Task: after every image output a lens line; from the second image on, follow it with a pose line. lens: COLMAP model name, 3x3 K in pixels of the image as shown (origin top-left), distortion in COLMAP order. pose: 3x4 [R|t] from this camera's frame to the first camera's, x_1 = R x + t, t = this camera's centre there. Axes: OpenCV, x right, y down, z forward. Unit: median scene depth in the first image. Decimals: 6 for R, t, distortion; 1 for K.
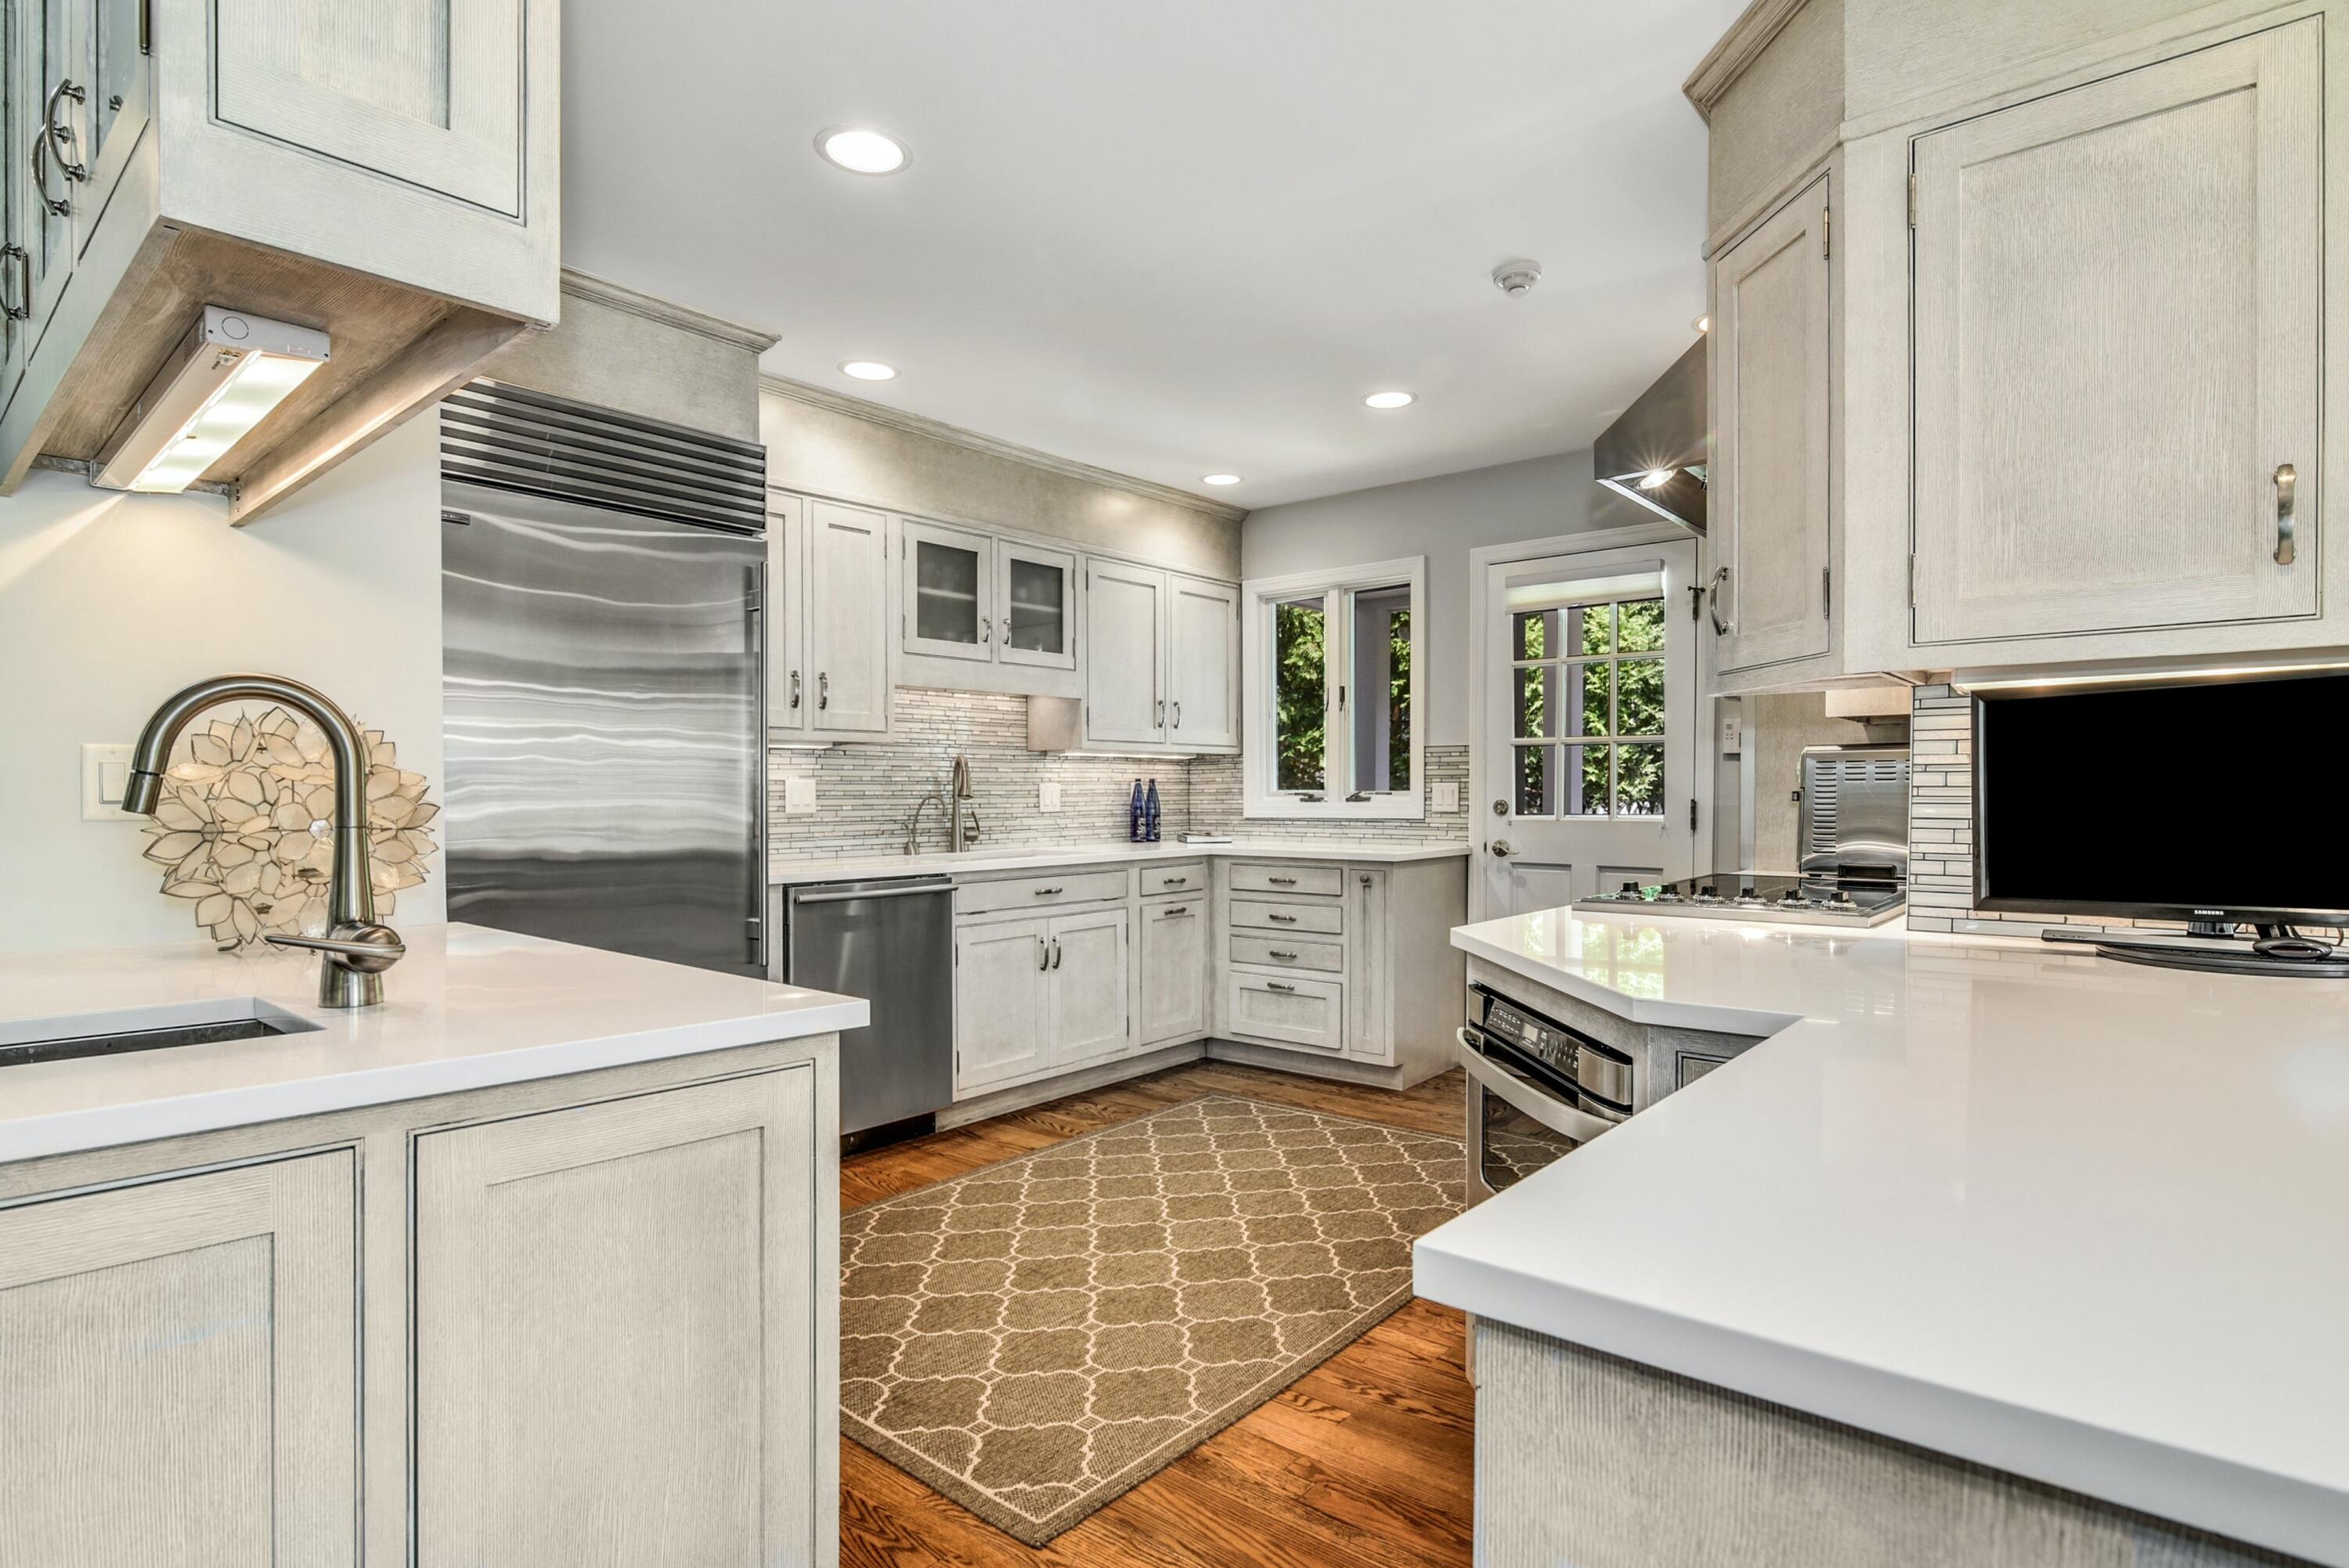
lens RADIAL K [[1203.9, 0, 1187.6], [0, 1203.9, 800.6], [0, 0, 1]] dist [-0.016319, 0.001202]
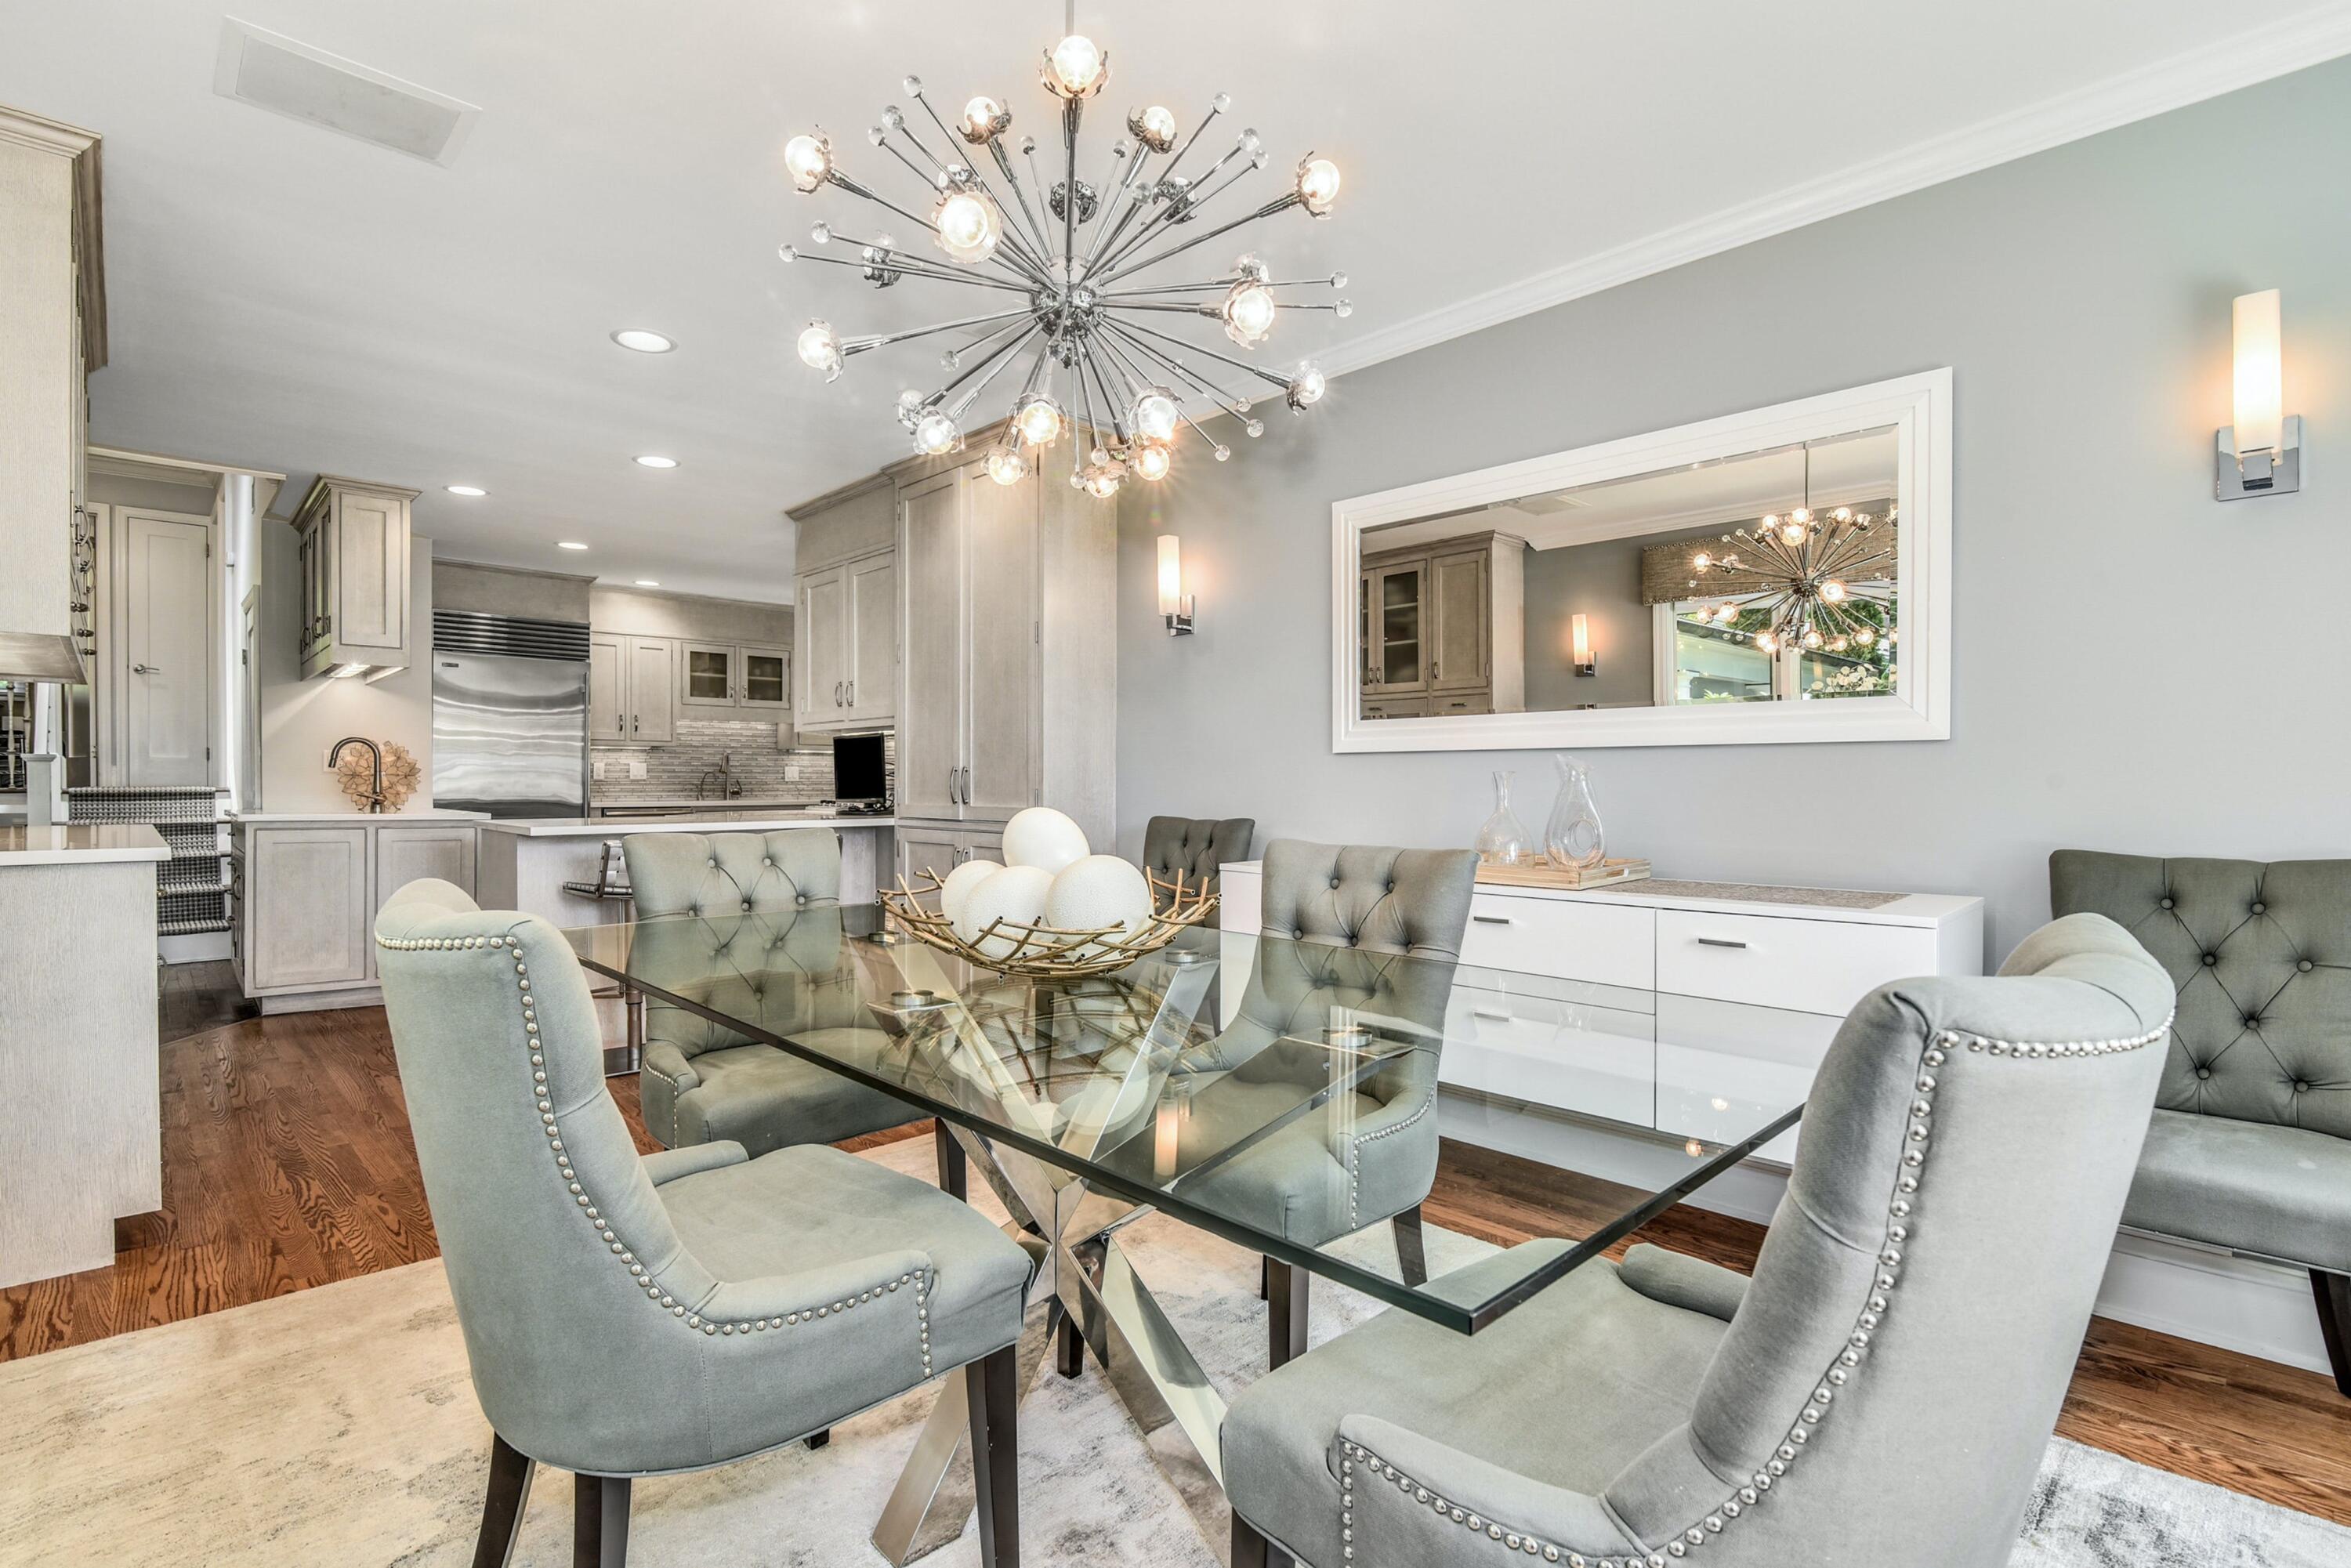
lens RADIAL K [[1144.2, 0, 1201.4], [0, 1144.2, 793.2], [0, 0, 1]] dist [-0.019445, 0.001355]
pose [[0.994726, 0.008360, -0.102222, 0.785124], [-0.008103, 0.999963, 0.002931, 0.019033], [0.102243, -0.002087, 0.994757, -0.811623]]
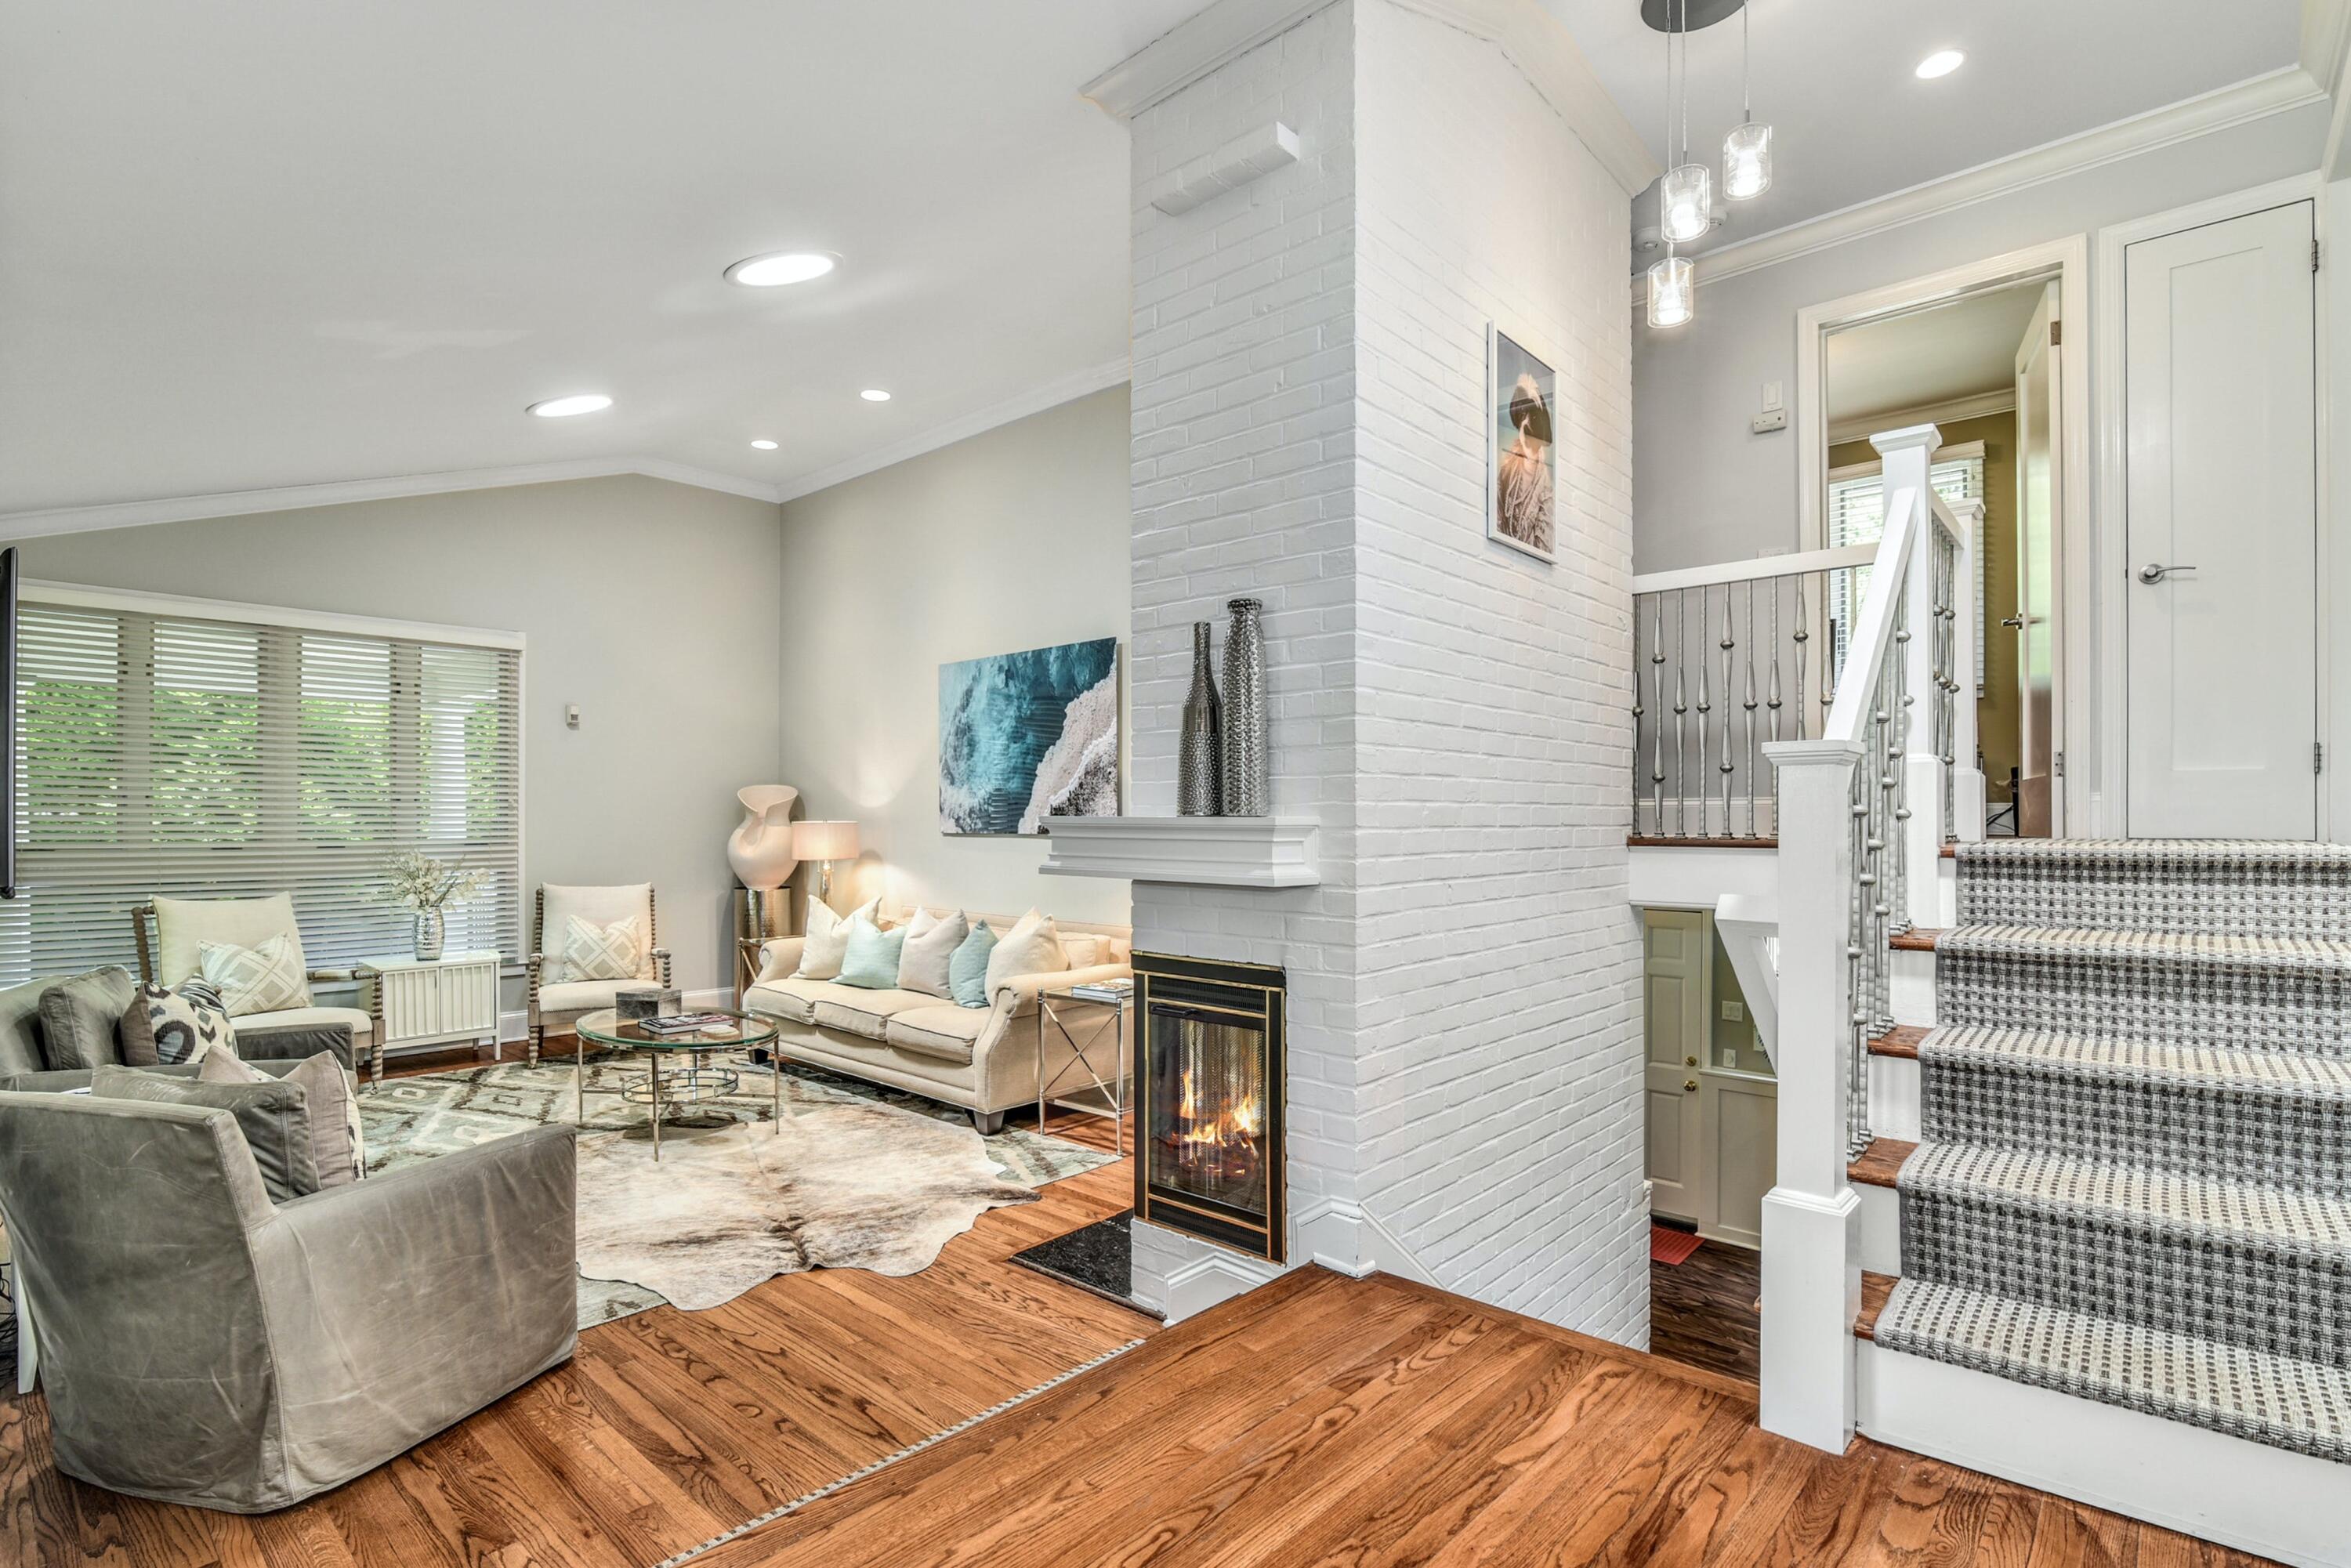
lens RADIAL K [[1106.3, 0, 1172.8], [0, 1106.3, 827.2], [0, 0, 1]] dist [0.014028, -0.017464]
pose [[-0.025053, 0.010518, -0.999631, -0.281103], [-0.008142, 0.999909, 0.010725, 0.017902], [0.999653, 0.008408, -0.024965, 0.128667]]
